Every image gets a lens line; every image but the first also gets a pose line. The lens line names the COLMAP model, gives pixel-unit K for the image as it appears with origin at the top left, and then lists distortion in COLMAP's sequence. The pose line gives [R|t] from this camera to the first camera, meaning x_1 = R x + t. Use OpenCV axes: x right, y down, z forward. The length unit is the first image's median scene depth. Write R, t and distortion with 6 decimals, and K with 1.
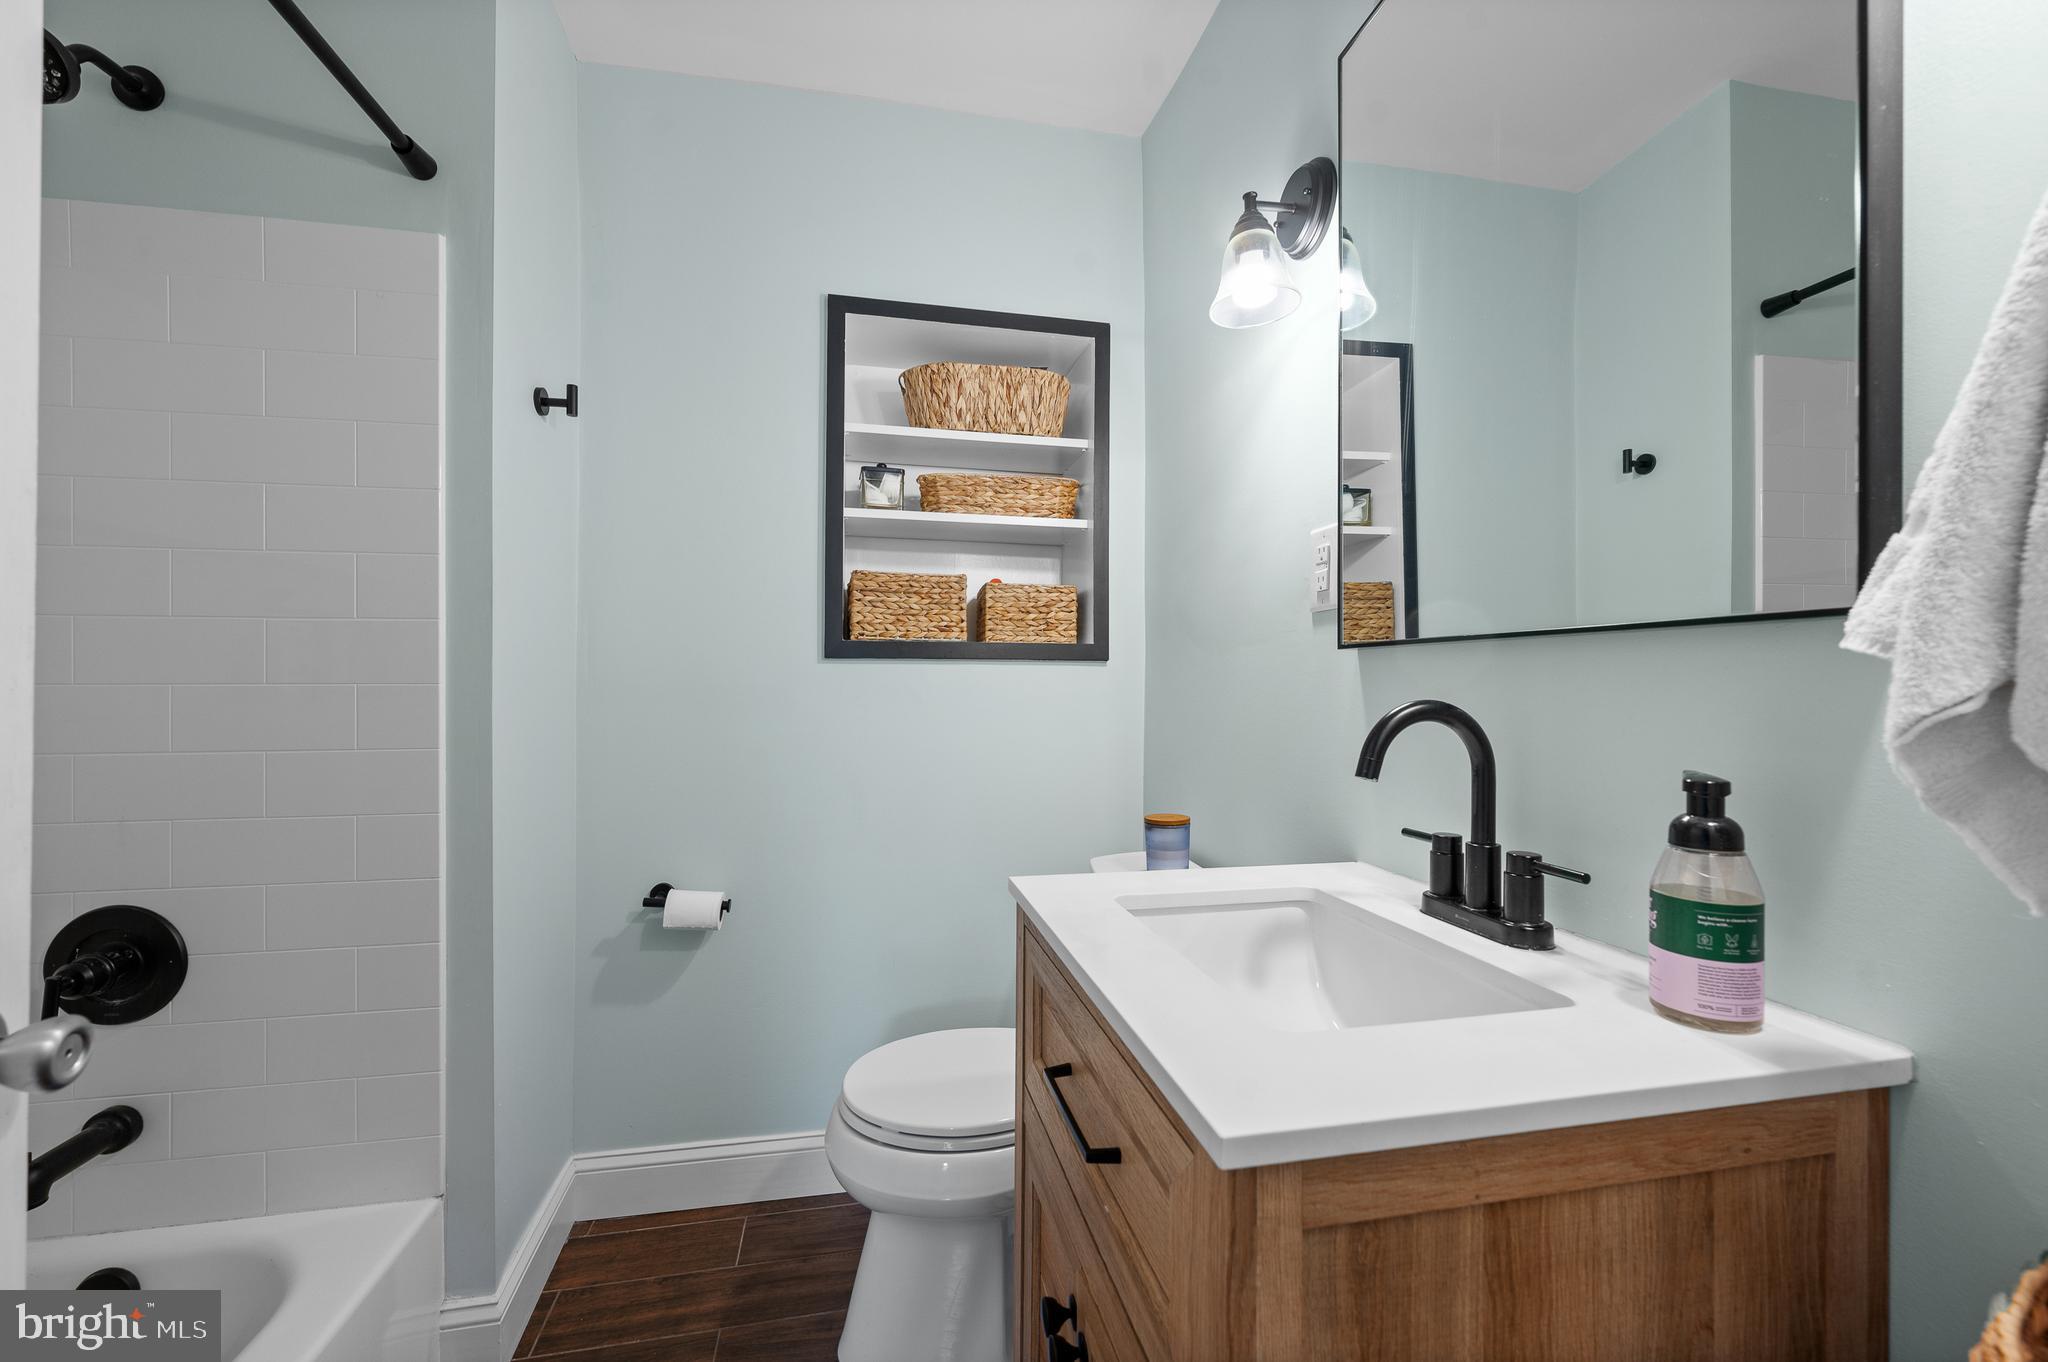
lens RADIAL K [[839.7, 0, 1024.7], [0, 839.7, 682.4], [0, 0, 1]] dist [-0.001895, -0.000379]
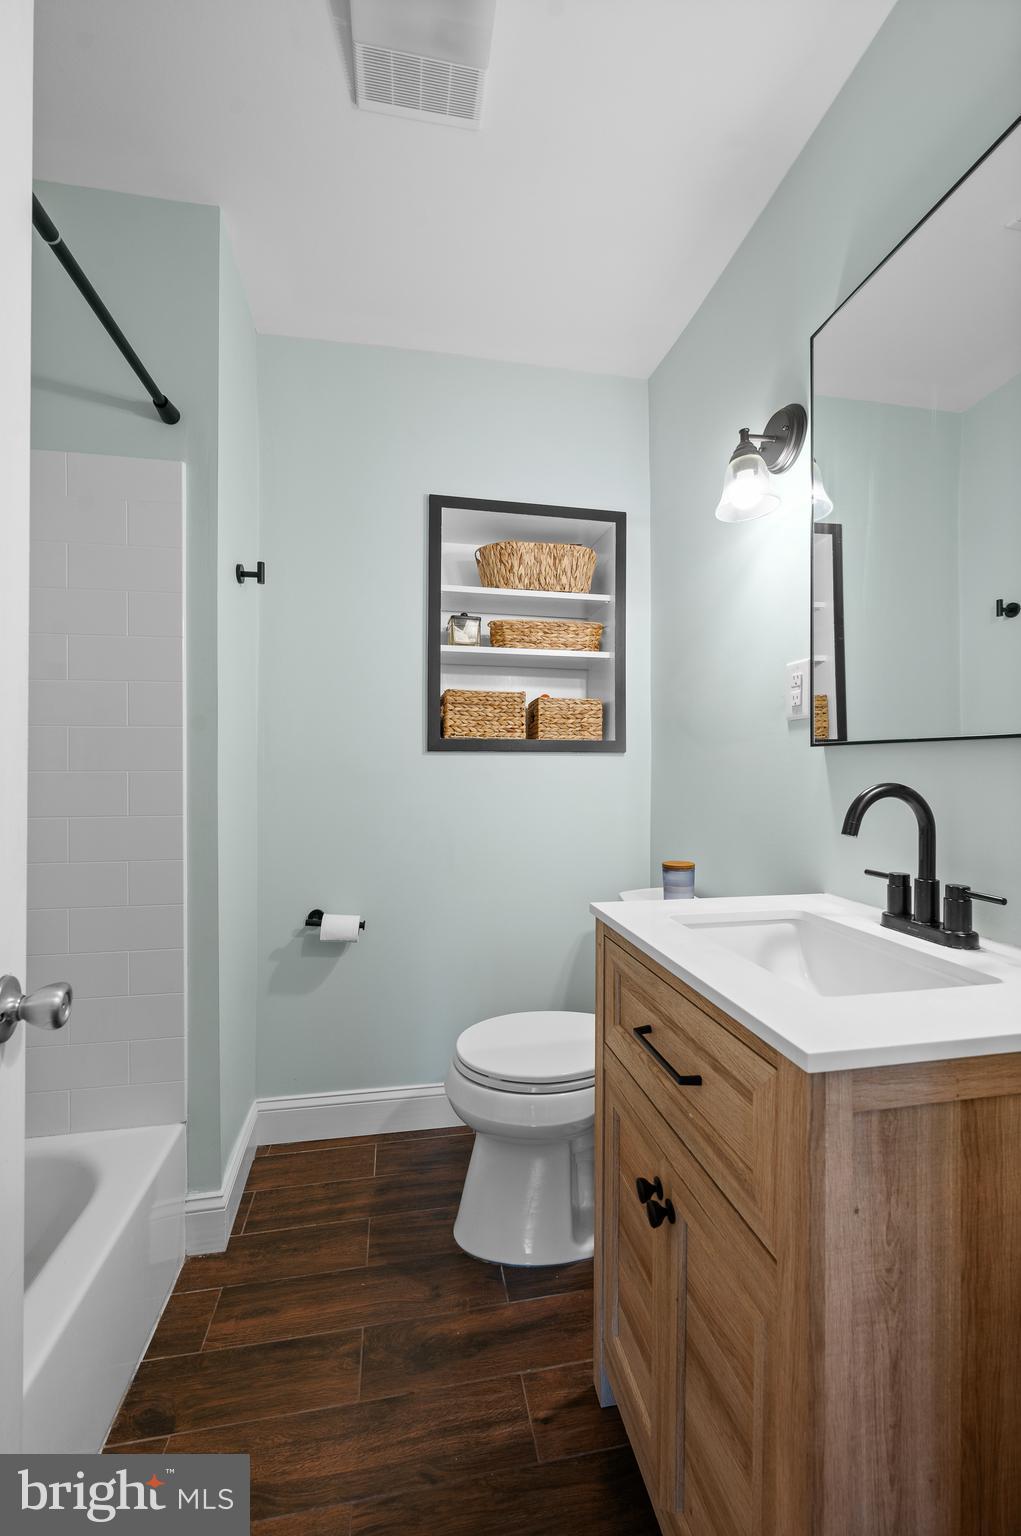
lens RADIAL K [[629.8, 0, 508.3], [0, 629.8, 765.5], [0, 0, 1]] dist [-0.001895, -0.000379]
pose [[0.999853, -0.001432, -0.017108, -0.115514], [0.001449, 0.999998, 0.000984, -0.007880], [0.017106, -0.001009, 0.999853, -0.083895]]
